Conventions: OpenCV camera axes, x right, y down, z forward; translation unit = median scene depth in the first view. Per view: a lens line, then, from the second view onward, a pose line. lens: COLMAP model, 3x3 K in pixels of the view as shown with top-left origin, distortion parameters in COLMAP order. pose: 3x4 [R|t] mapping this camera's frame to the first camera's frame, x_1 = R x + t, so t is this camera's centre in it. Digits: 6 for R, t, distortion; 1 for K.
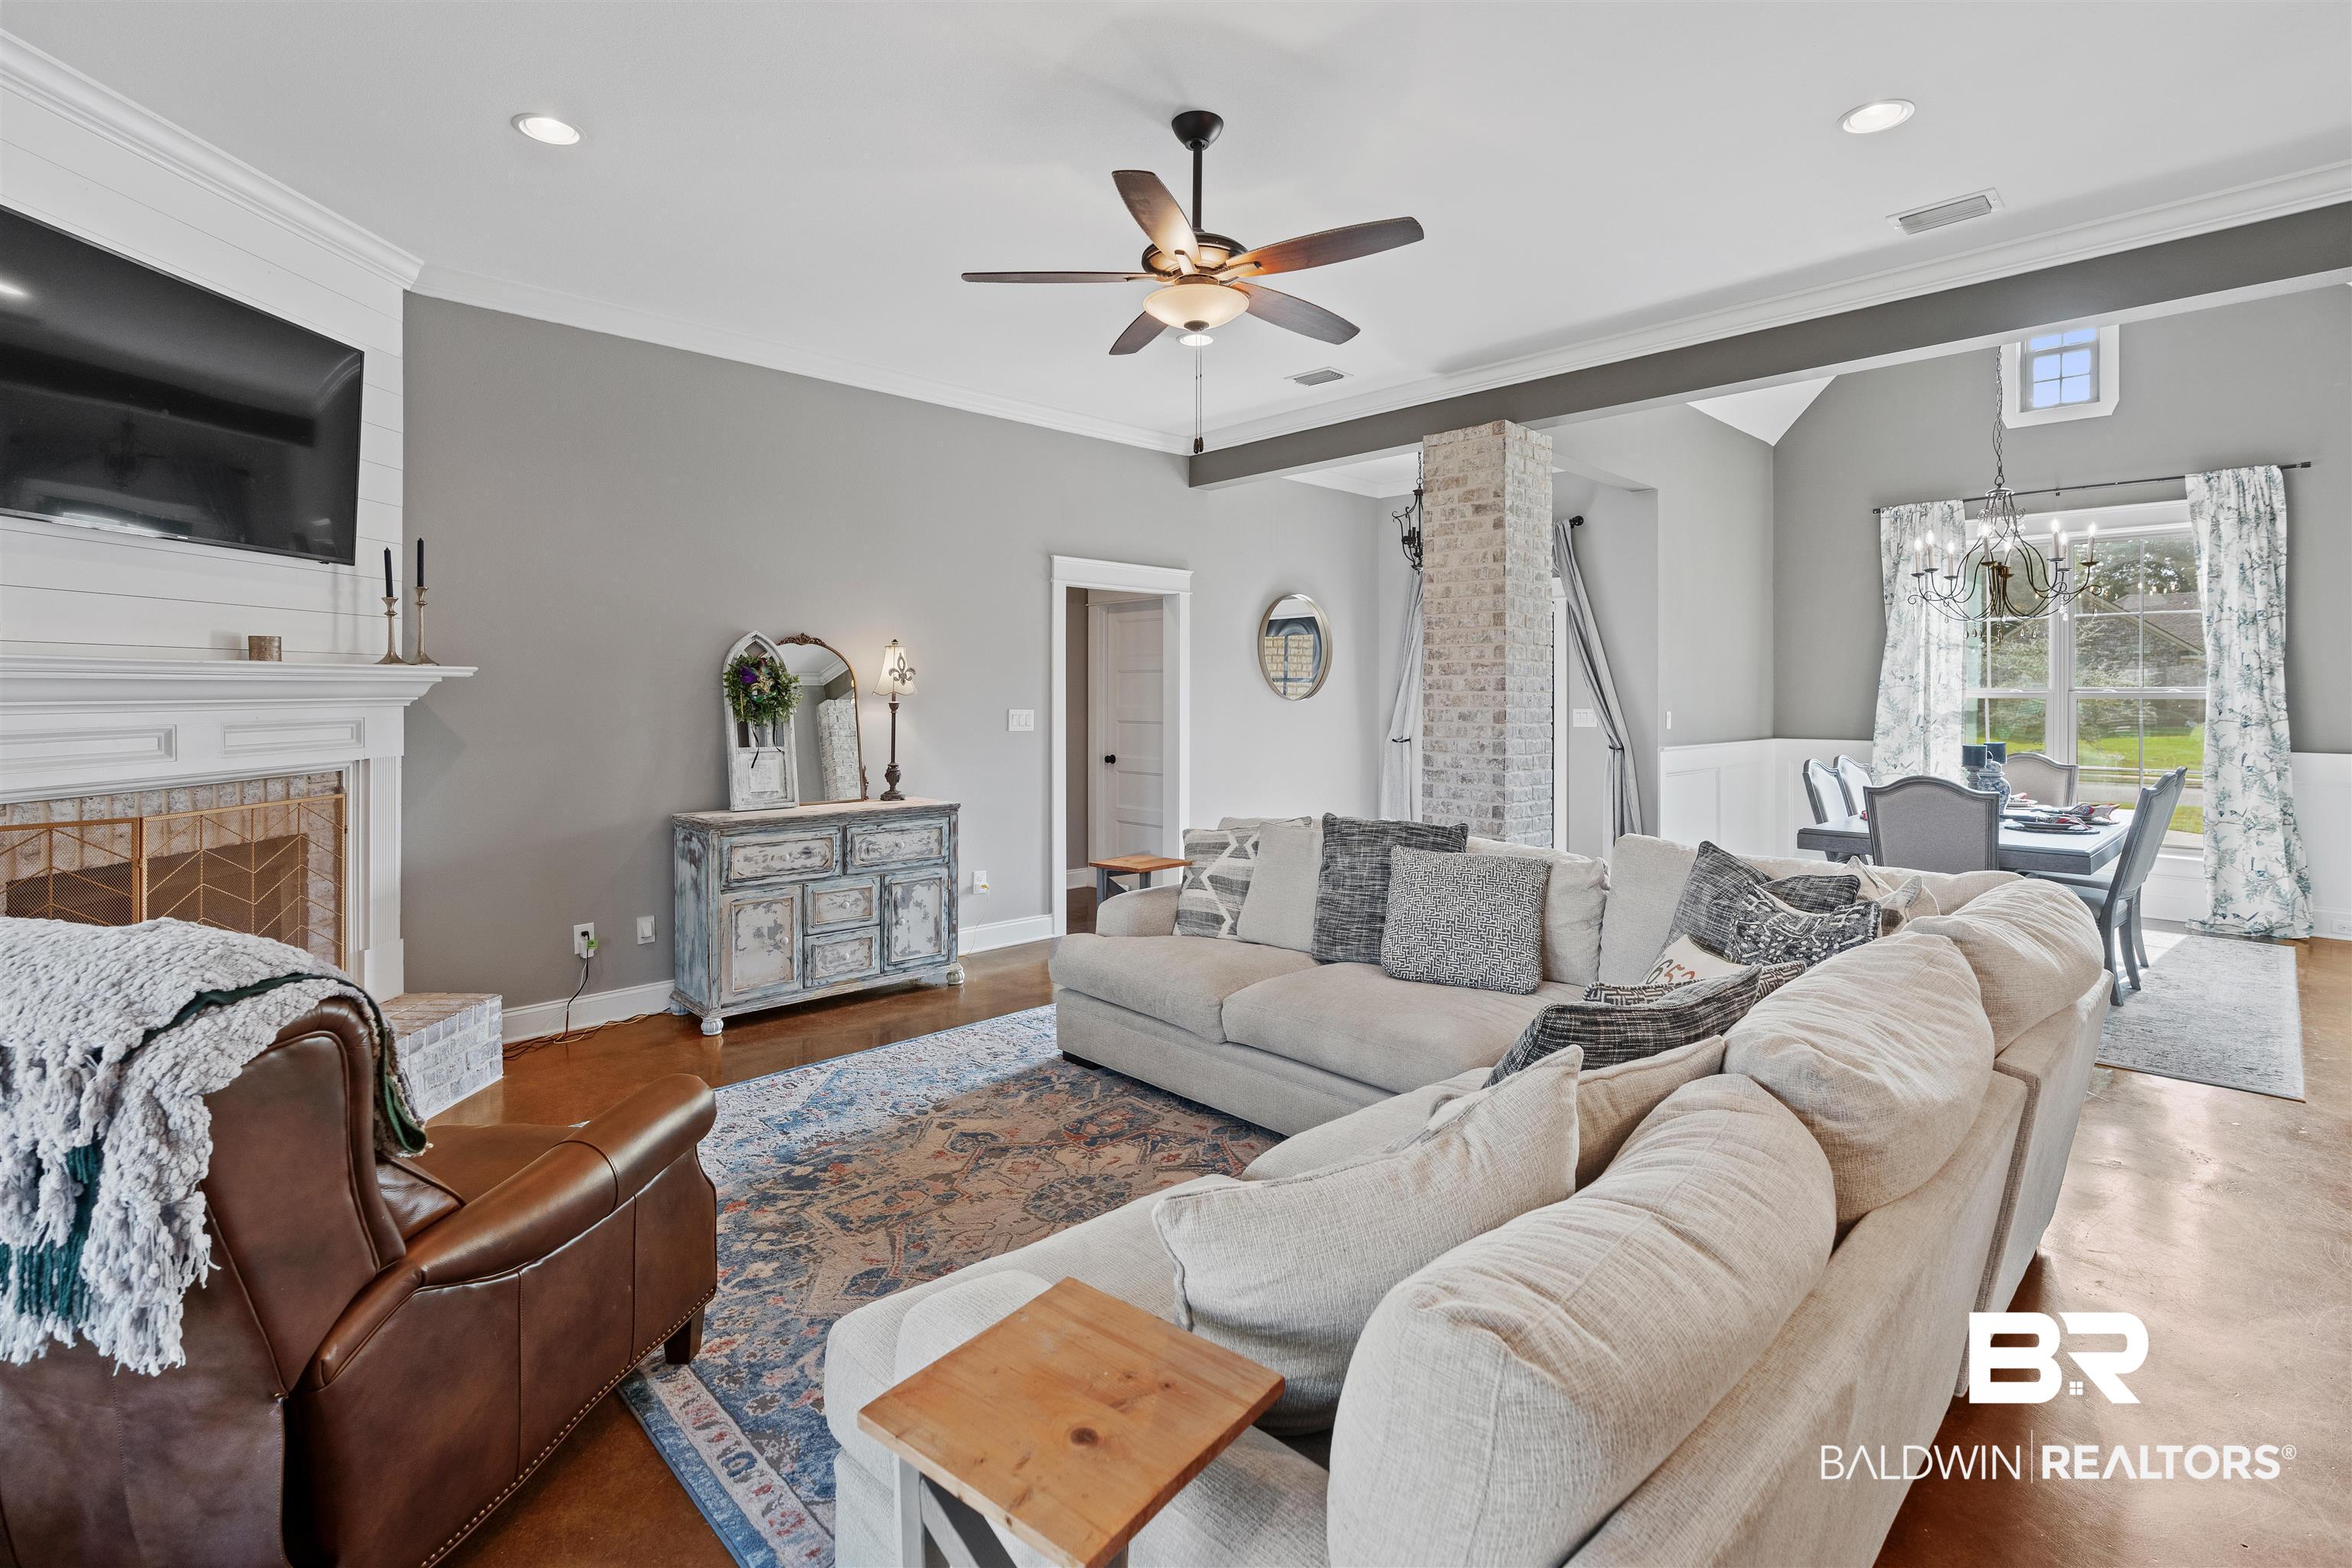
lens RADIAL K [[1076.5, 0, 1178.2], [0, 1076.5, 690.9], [0, 0, 1]] dist [-0.002508, 0.000053]
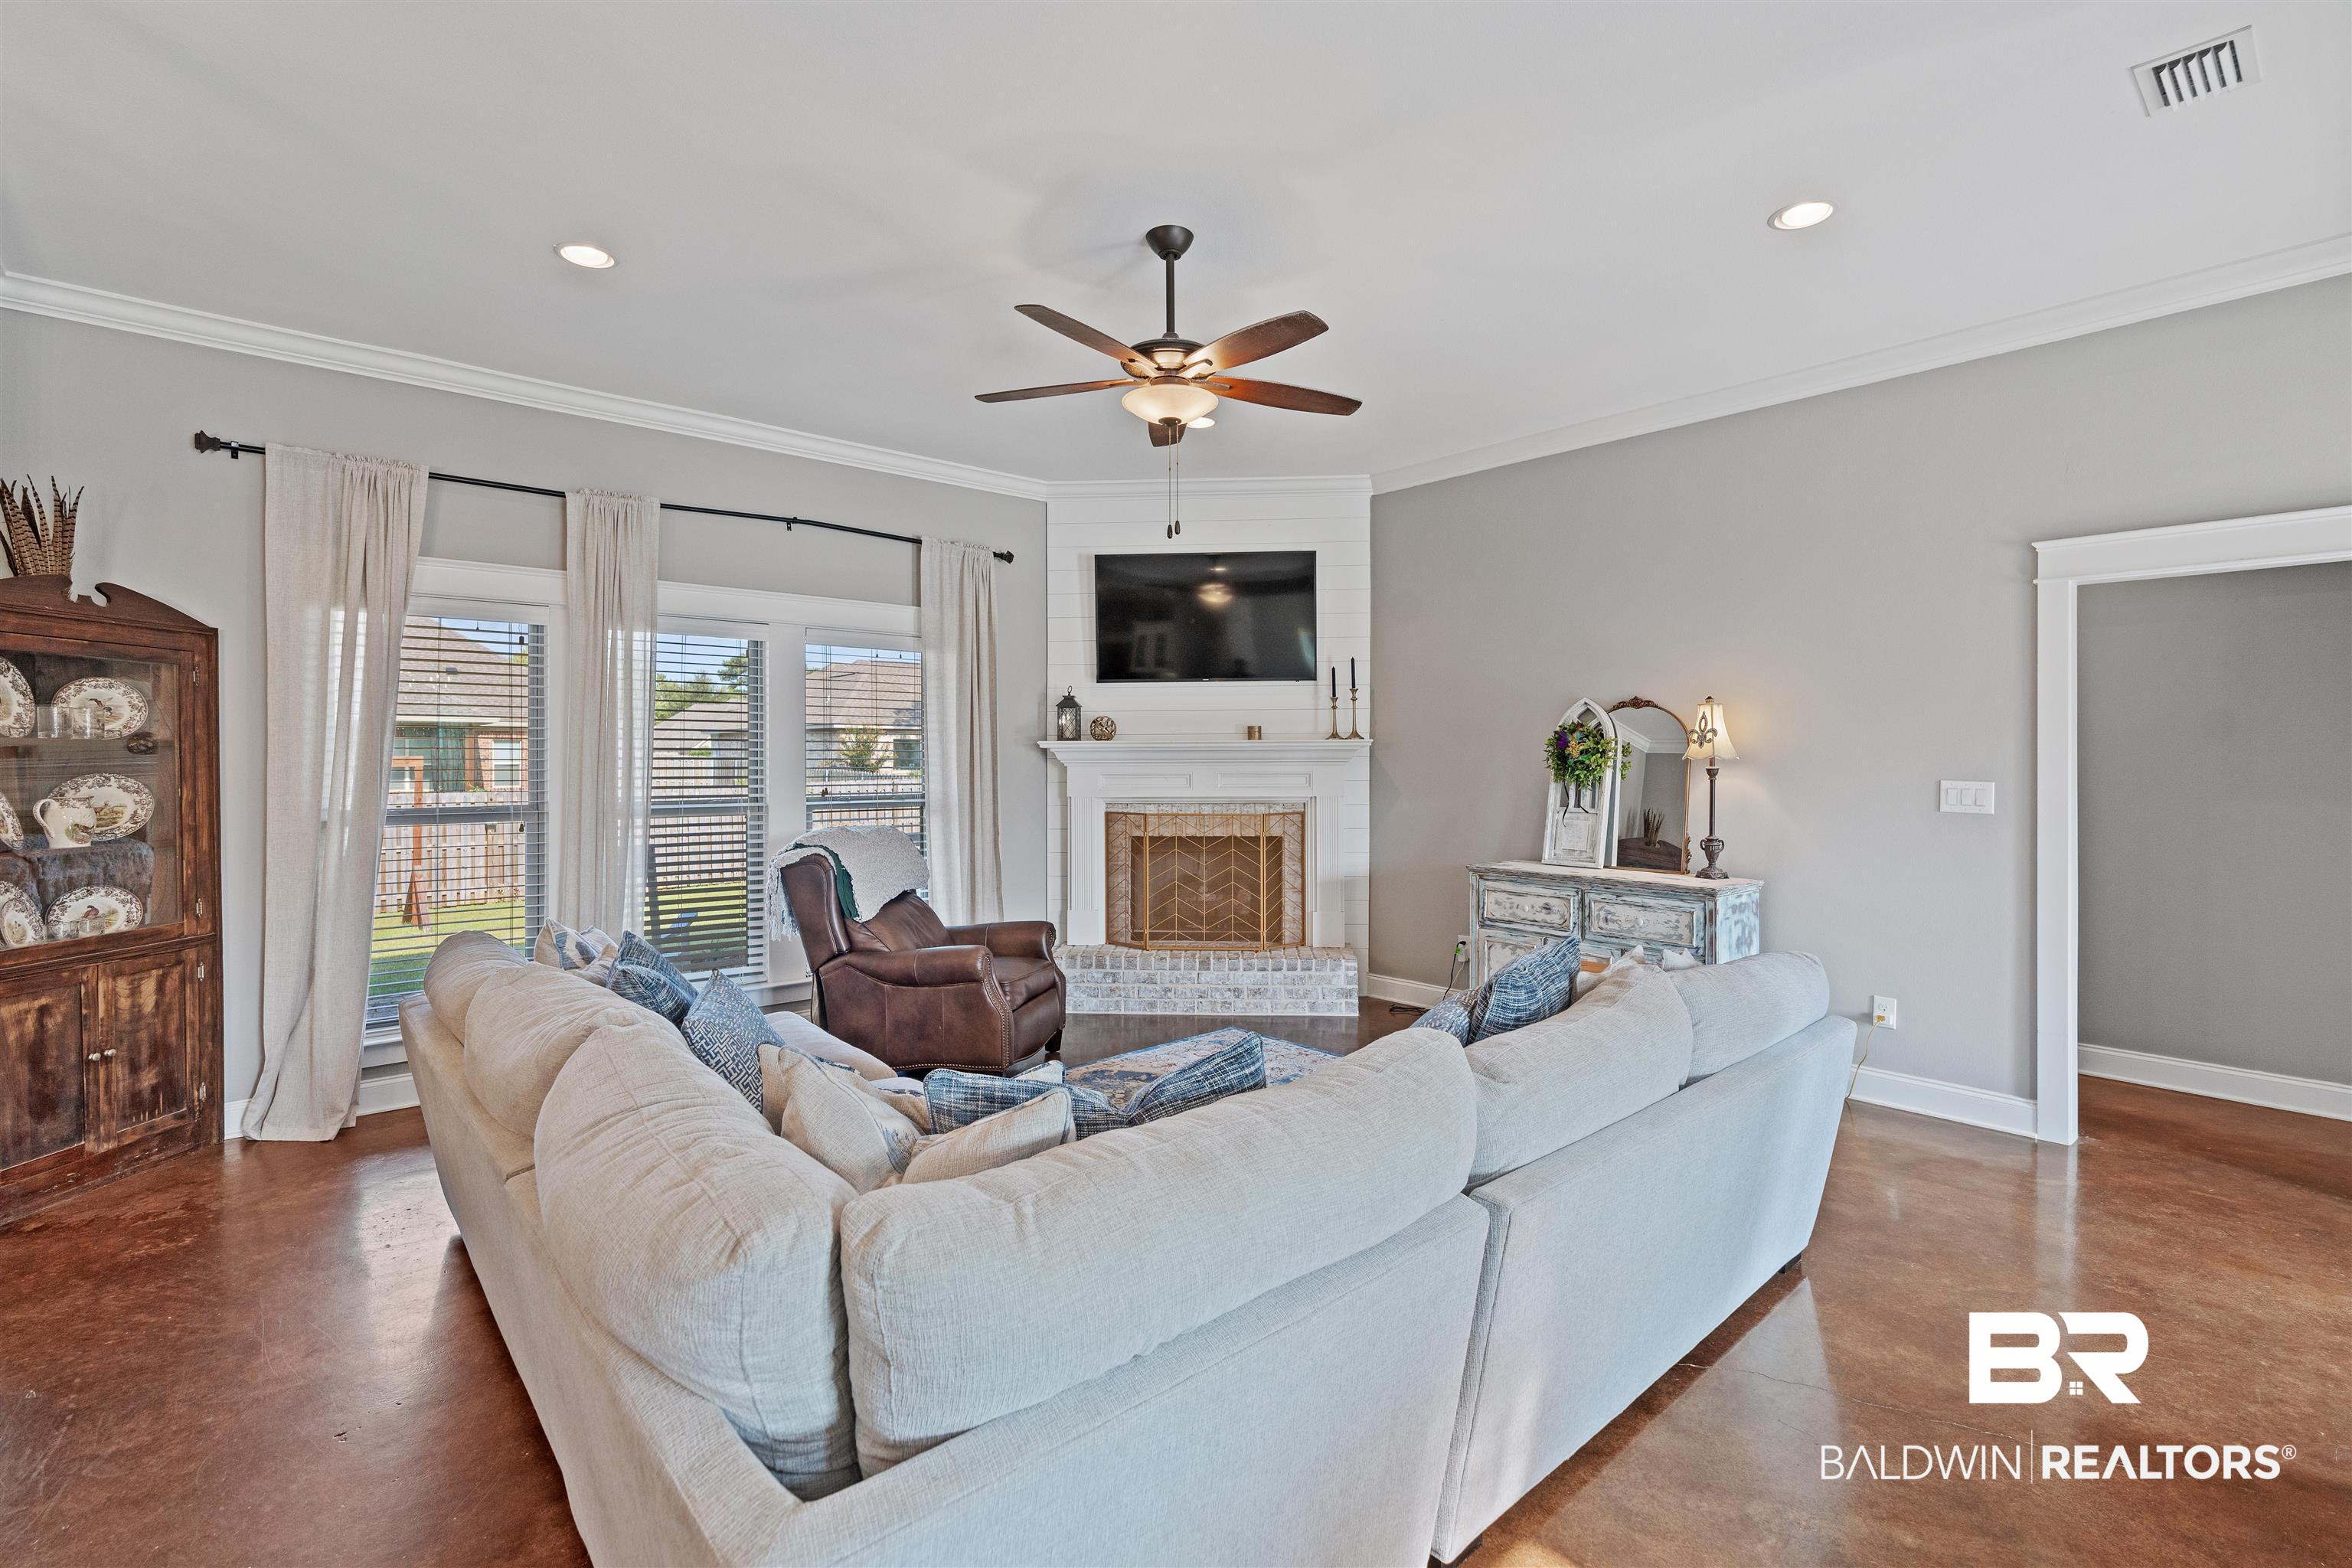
lens RADIAL K [[1051.6, 0, 1173.7], [0, 1051.6, 753.9], [0, 0, 1]] dist [-0.010815, 0.000385]
pose [[-0.046951, -0.001783, -0.998896, 0.621211], [0.002349, 0.999995, -0.001895, -0.000018], [0.998894, -0.002435, -0.046946, 0.605849]]
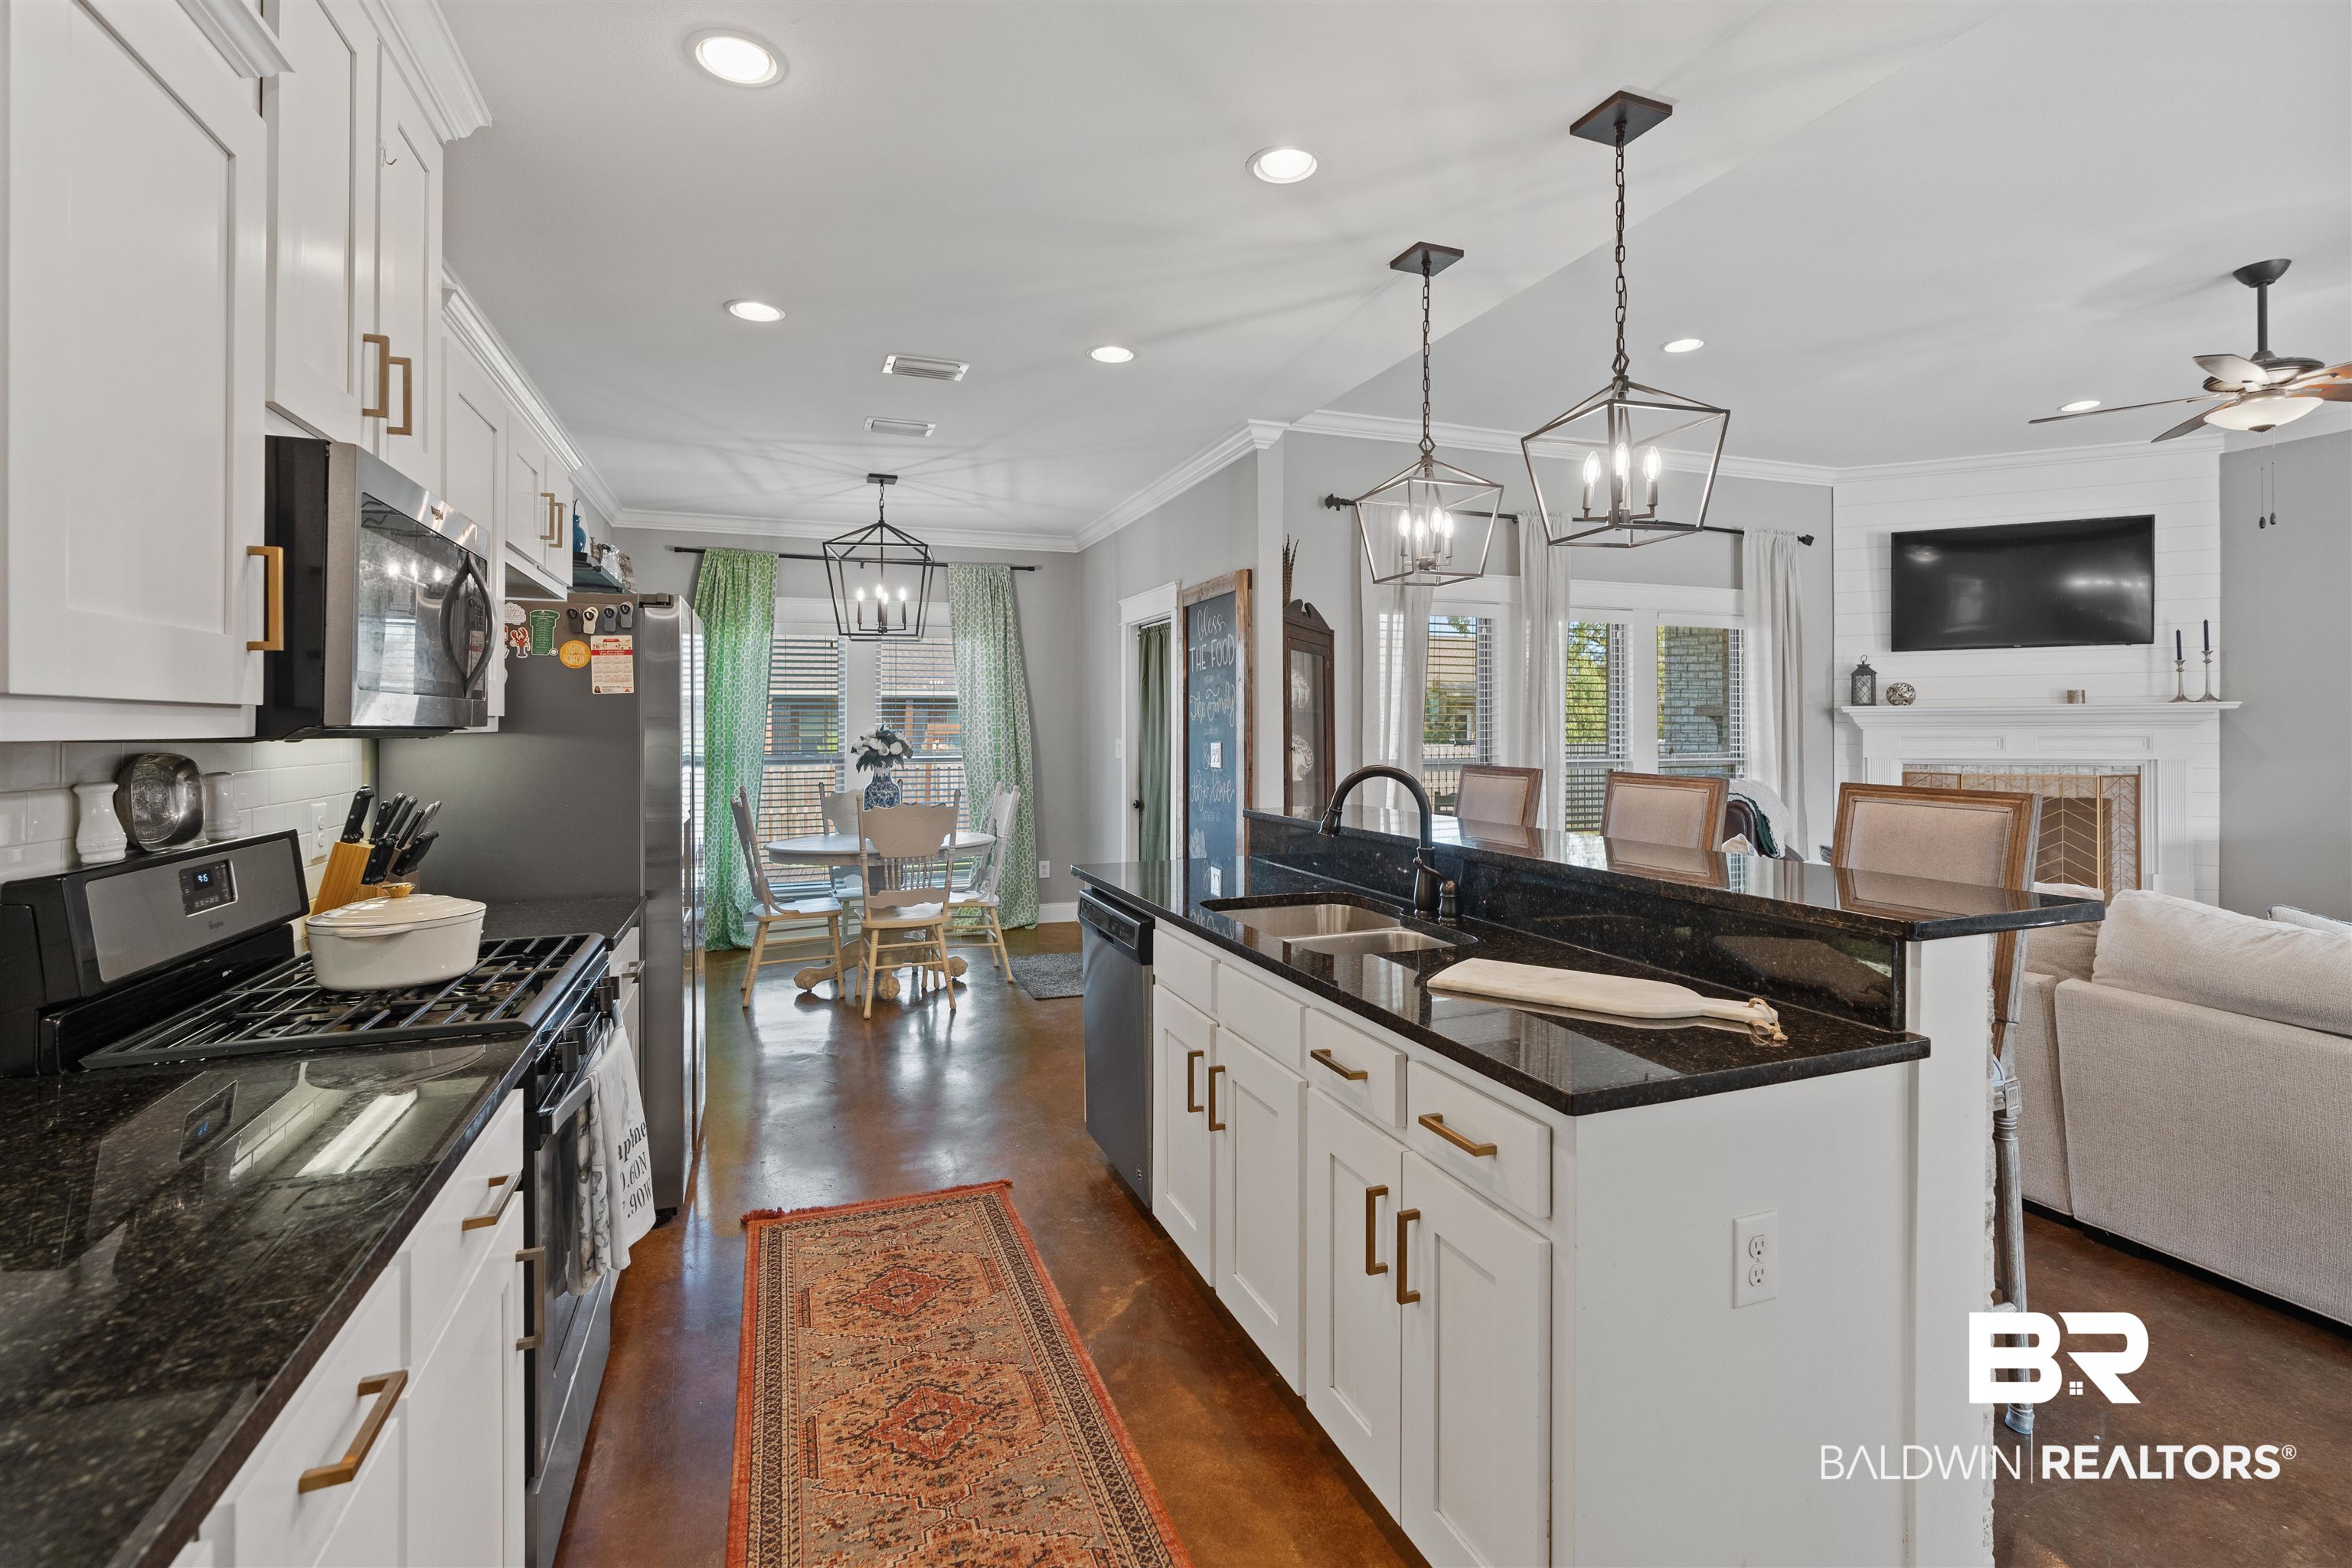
lens RADIAL K [[1060.3, 0, 1173.6], [0, 1060.3, 721.0], [0, 0, 1]] dist [-0.002165, -0.000141]
pose [[-0.401182, -0.002751, -0.915994, 0.961109], [0.003768, 0.999982, -0.004654, 0.003768], [0.915990, -0.005319, -0.401165, 0.185255]]
